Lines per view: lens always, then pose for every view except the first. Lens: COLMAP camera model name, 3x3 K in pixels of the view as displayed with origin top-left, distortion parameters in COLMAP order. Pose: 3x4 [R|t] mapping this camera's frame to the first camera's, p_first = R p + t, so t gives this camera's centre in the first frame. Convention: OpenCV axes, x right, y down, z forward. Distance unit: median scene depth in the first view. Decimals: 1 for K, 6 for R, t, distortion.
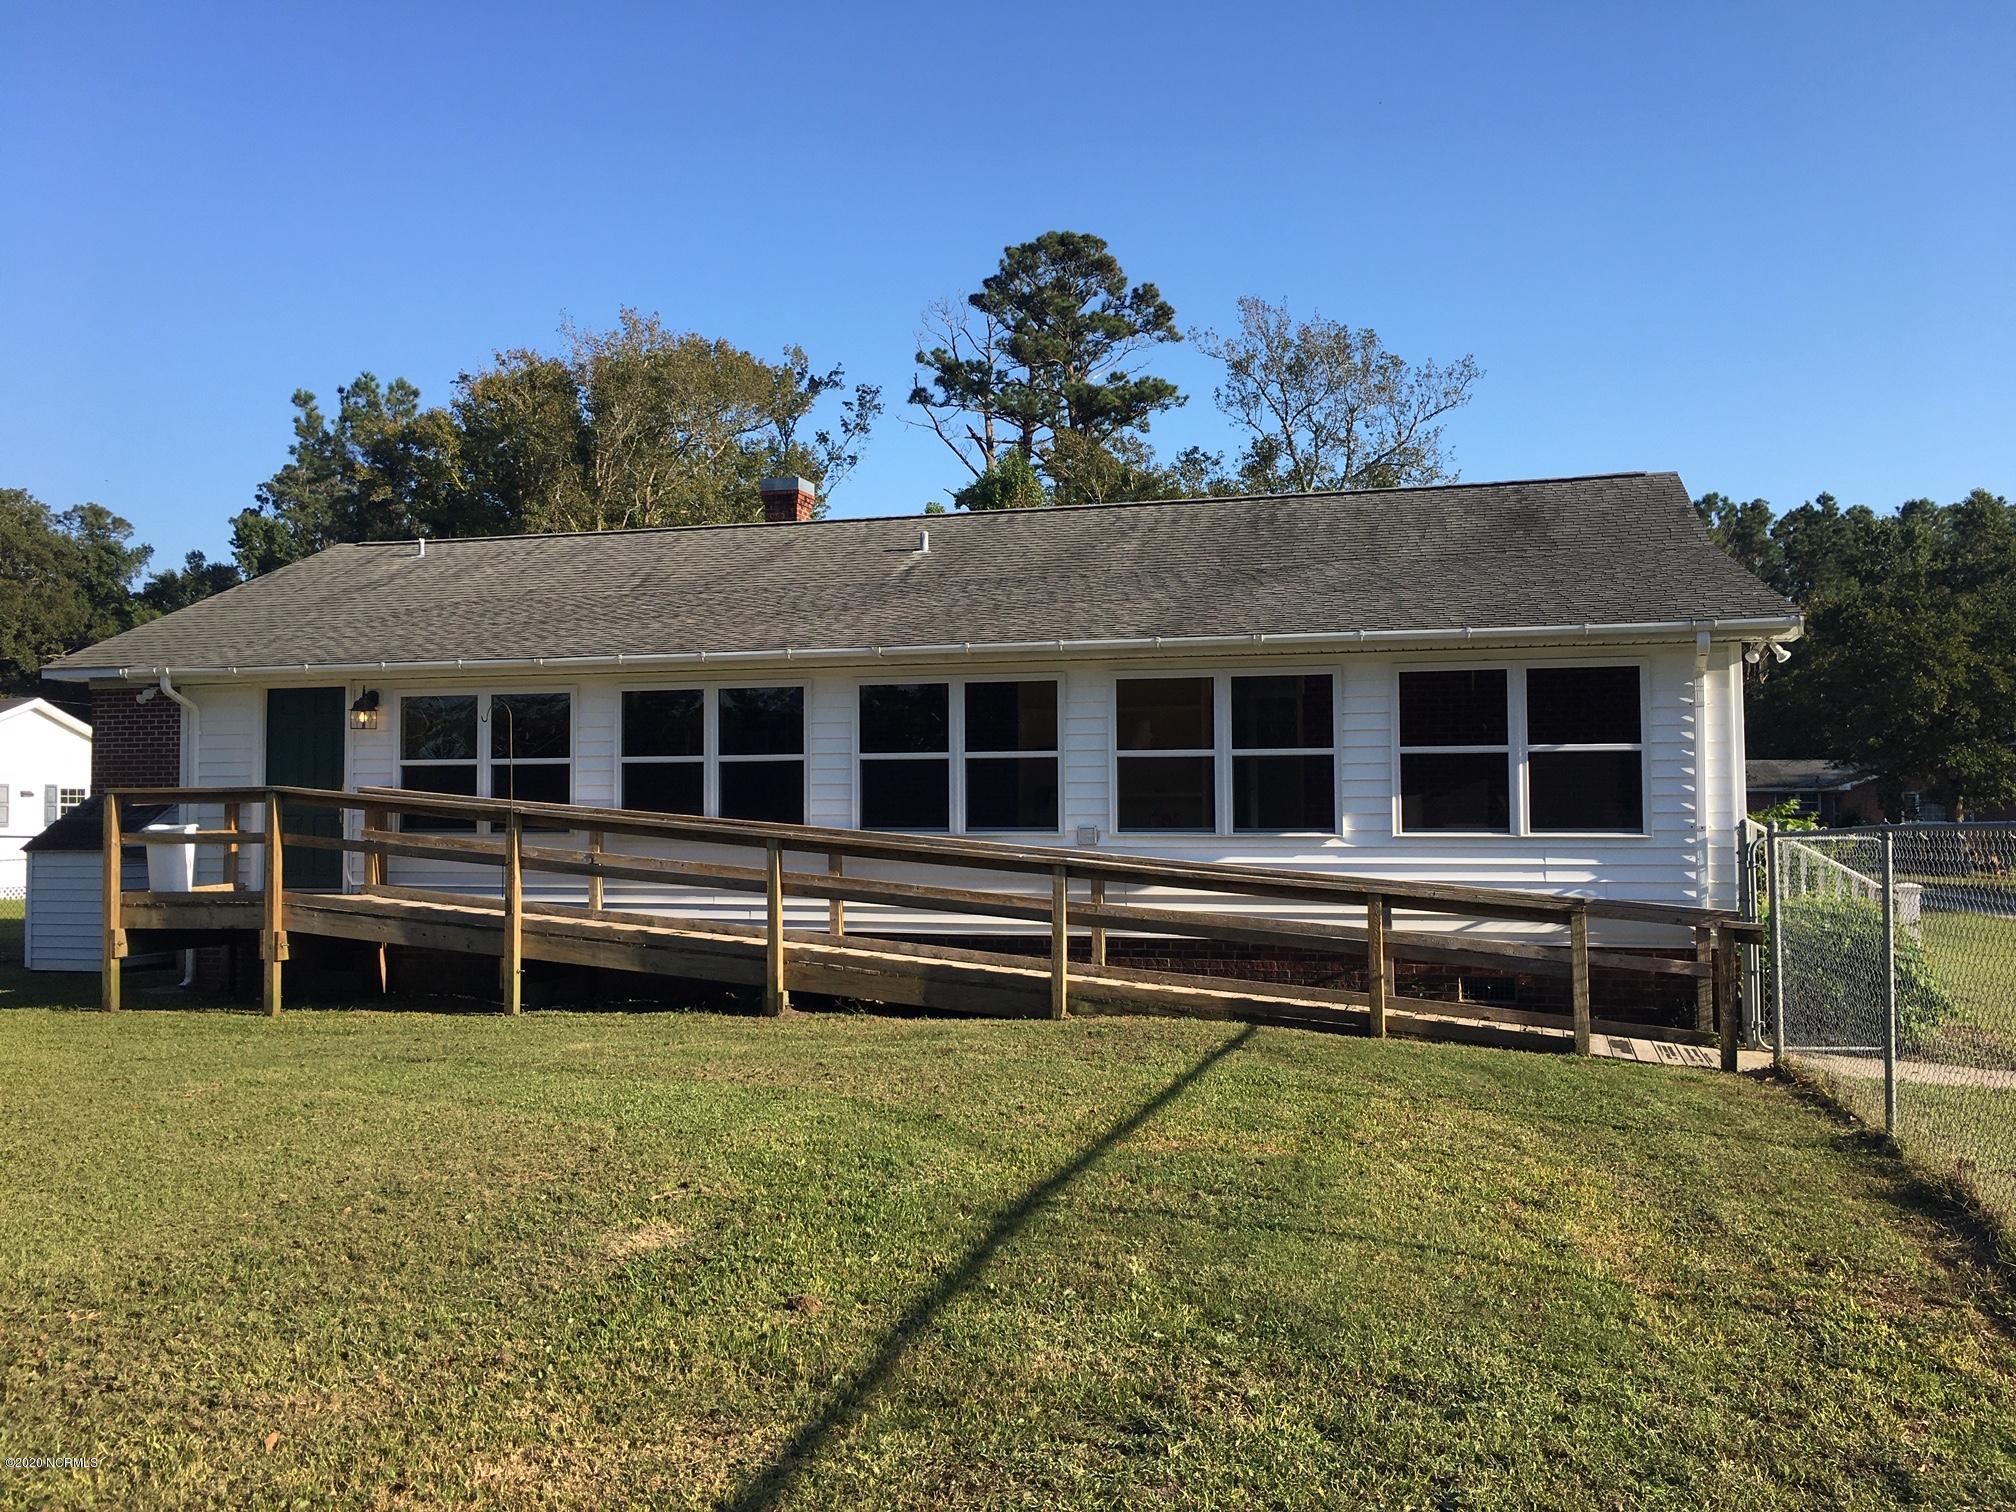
lens RADIAL K [[1707.5, 0, 1008.0], [0, 1707.5, 756.0], [0, 0, 1]] dist [0.074930, -0.076982]
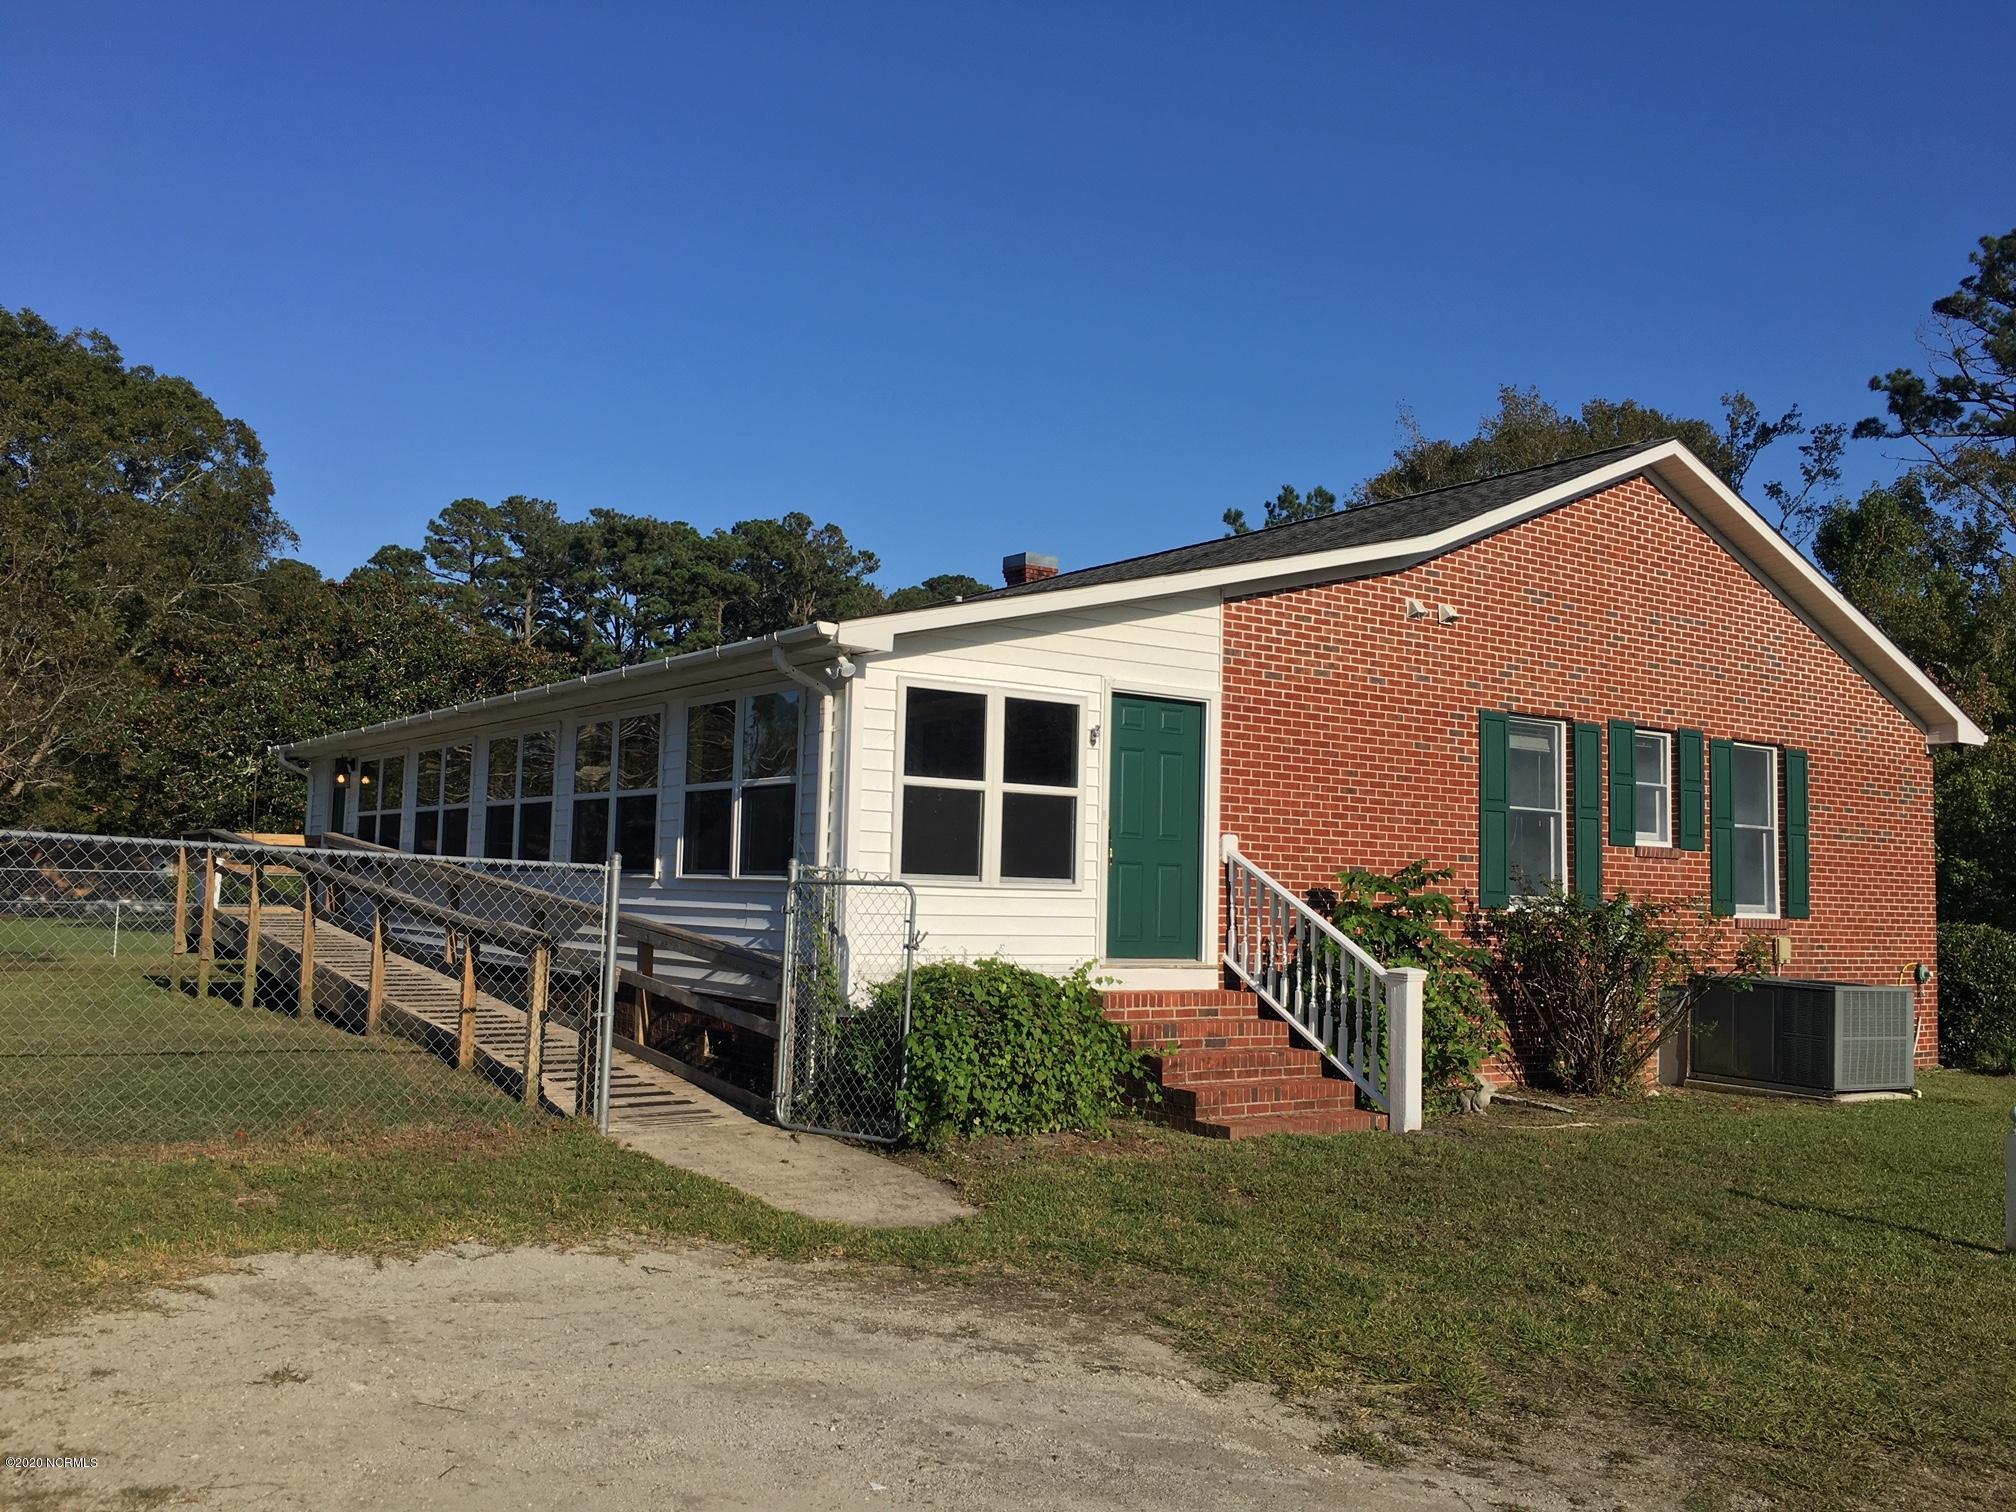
lens RADIAL K [[1707.5, 0, 1008.0], [0, 1707.5, 756.0], [0, 0, 1]] dist [0.074930, -0.076982]
pose [[0.762559, -0.018425, -0.646656, 0.178718], [-0.018060, 0.998598, -0.049750, 0.004319], [0.646666, 0.049616, 0.761158, 0.070208]]
